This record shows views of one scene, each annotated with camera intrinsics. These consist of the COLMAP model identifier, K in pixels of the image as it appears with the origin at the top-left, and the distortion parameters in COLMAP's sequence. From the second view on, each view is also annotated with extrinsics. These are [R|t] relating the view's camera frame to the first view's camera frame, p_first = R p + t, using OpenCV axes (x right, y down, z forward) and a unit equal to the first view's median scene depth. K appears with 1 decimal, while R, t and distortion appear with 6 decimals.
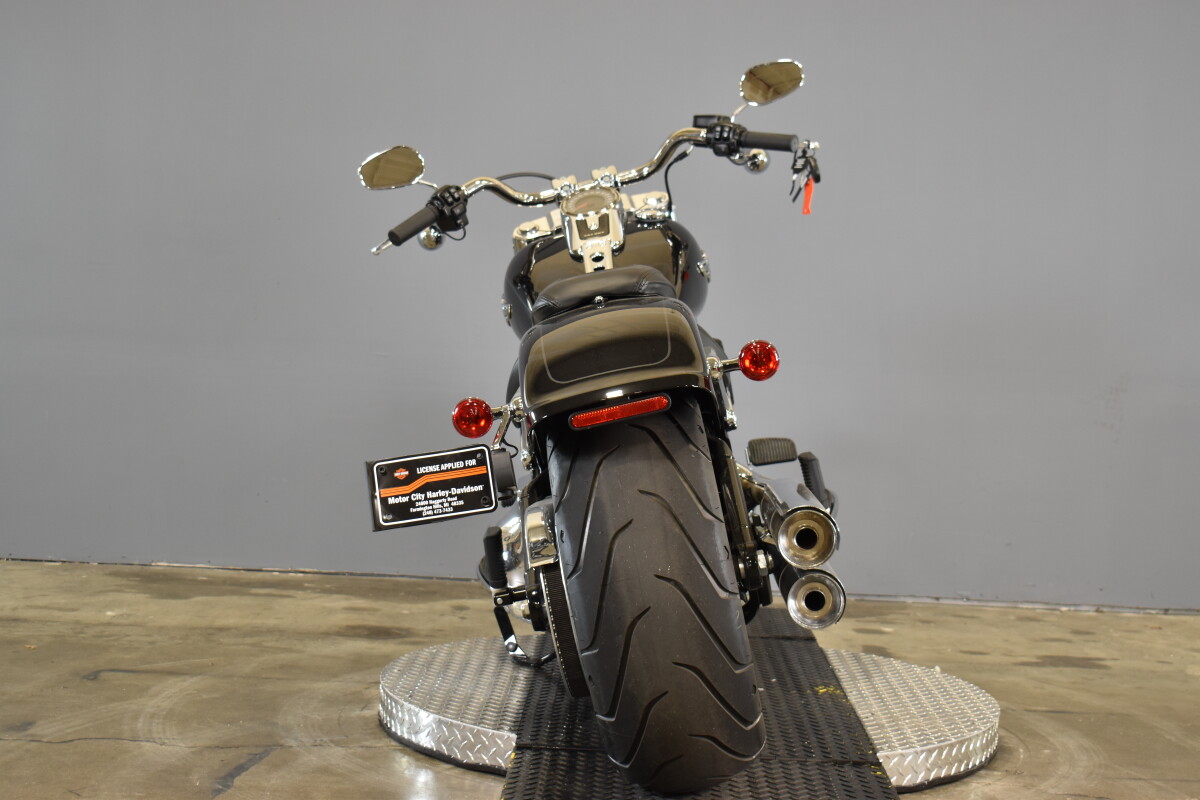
lens RADIAL K [[1946.6, 0, 600.0], [0, 1946.6, 400.0], [0, 0, 1]] dist [-0.026363, -0.047874]
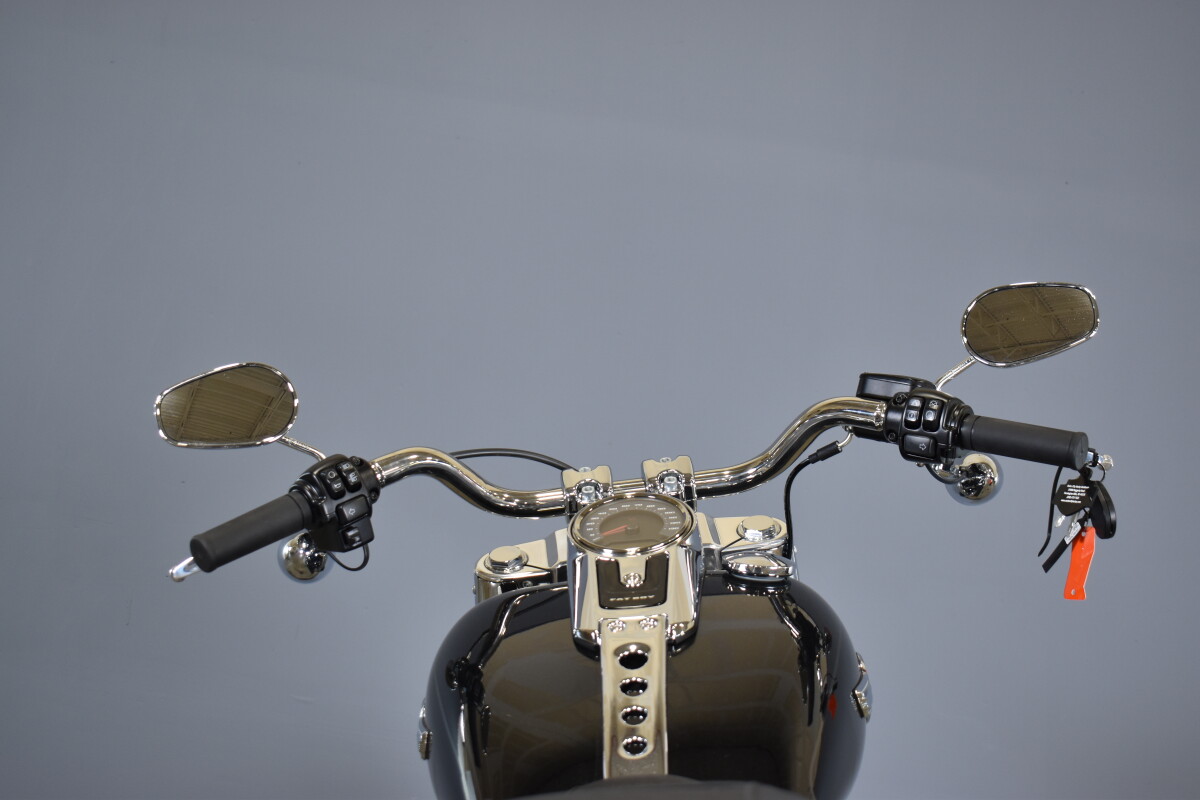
lens RADIAL K [[1659.9, 0, 600.0], [0, 1659.9, 400.0], [0, 0, 1]] dist [-0.004227, -0.002043]
pose [[0.993010, 0.112488, -0.035741, -0.001756], [-0.116717, 0.980897, -0.155619, -0.067132], [0.017553, 0.158703, 0.987170, 0.591055]]
